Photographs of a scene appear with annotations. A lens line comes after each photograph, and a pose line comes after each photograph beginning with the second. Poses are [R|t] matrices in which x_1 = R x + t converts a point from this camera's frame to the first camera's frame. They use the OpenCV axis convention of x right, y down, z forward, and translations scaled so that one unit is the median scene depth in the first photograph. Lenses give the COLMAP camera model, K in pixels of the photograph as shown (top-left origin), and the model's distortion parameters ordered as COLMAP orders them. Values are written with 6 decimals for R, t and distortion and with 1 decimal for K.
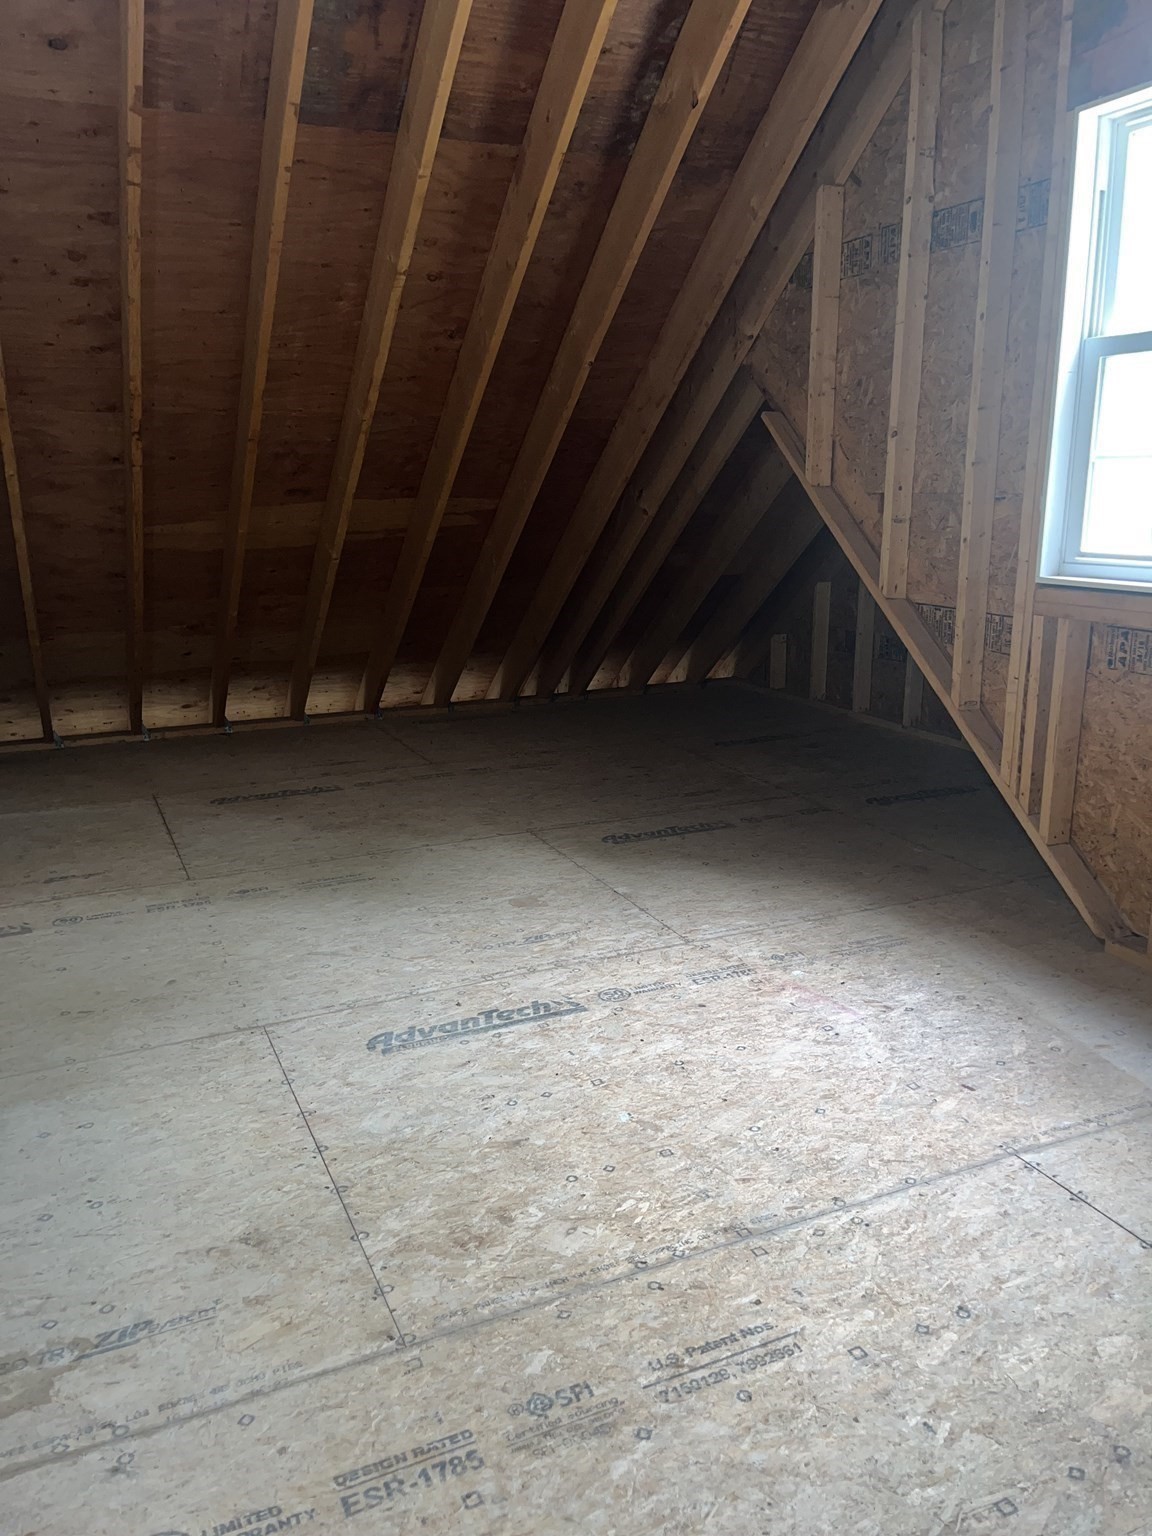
lens RADIAL K [[1164.5, 0, 574.9], [0, 1164.5, 767.5], [0, 0, 1]] dist [-0.053414, -0.030097]
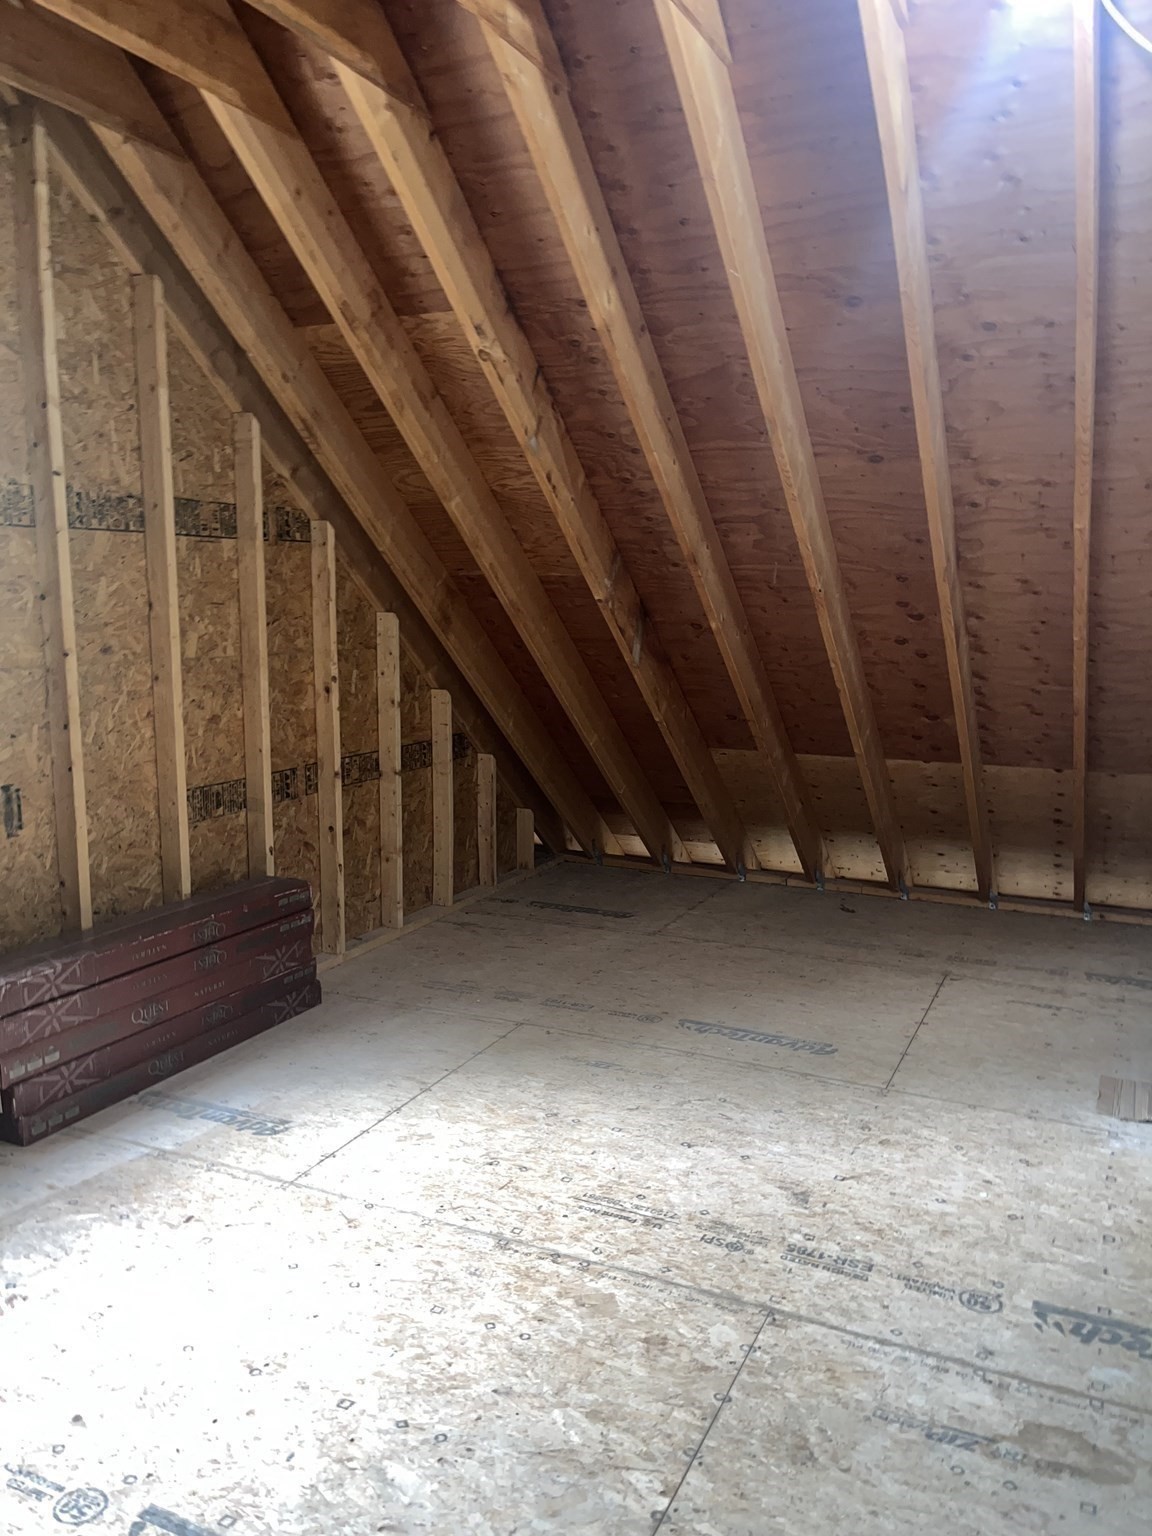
lens RADIAL K [[1164.5, 0, 572.5], [0, 1164.5, 764.6], [0, 0, 1]] dist [-0.053414, -0.030097]
pose [[-0.645229, -0.106701, 0.756502, -0.966960], [0.187078, 0.937987, 0.291860, -0.542970], [-0.740730, 0.329841, -0.585255, 1.782183]]
